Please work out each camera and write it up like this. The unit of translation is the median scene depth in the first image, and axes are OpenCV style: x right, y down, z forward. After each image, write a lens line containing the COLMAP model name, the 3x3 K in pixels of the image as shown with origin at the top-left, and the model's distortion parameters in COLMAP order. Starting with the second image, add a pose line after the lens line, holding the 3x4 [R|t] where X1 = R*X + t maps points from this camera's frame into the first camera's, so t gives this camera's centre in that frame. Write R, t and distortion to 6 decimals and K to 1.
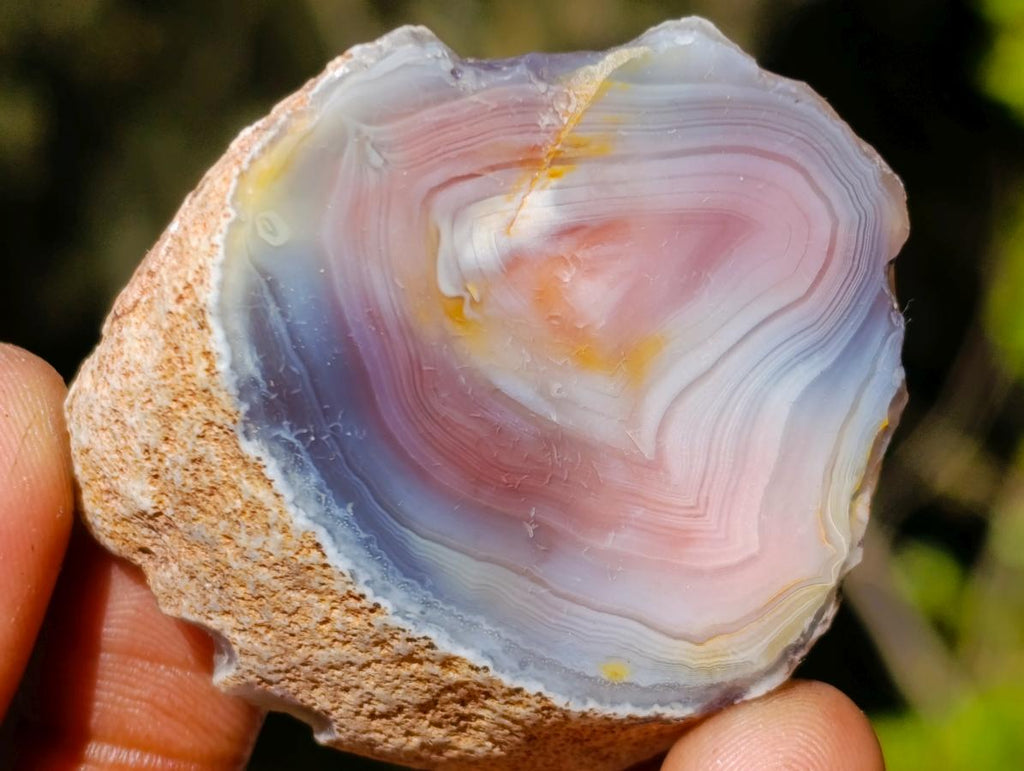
lens RADIAL K [[3029.2, 0, 512.0], [0, 3029.2, 385.5], [0, 0, 1]] dist [0.170675, -0.872238]
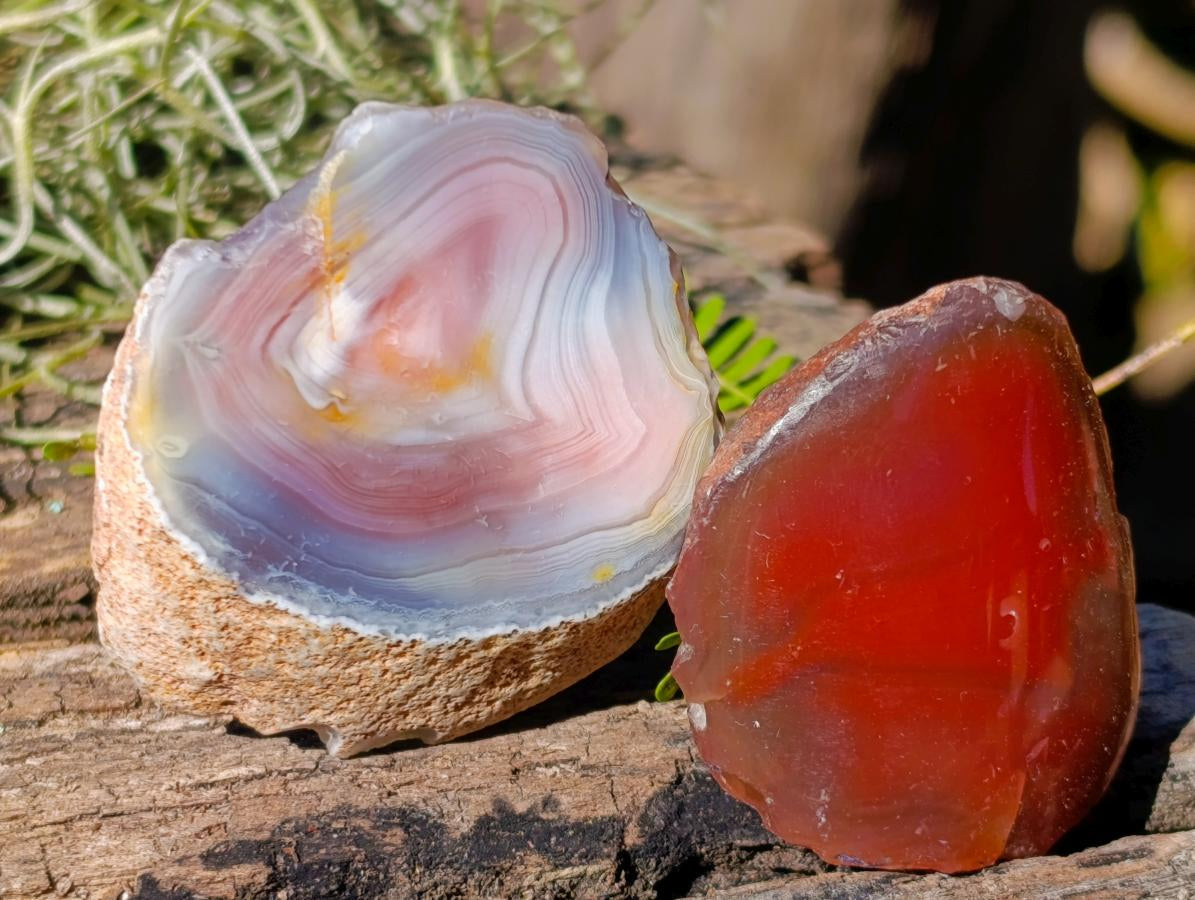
lens RADIAL K [[3535.1, 0, 597.5], [0, 3535.1, 450.0], [0, 0, 1]] dist [0.170675, -0.872238]
pose [[0.830442, -0.557093, 0.003605, 0.055135], [0.548991, 0.819431, 0.164749, -0.185394], [-0.094735, -0.134835, 0.986329, -0.408451]]
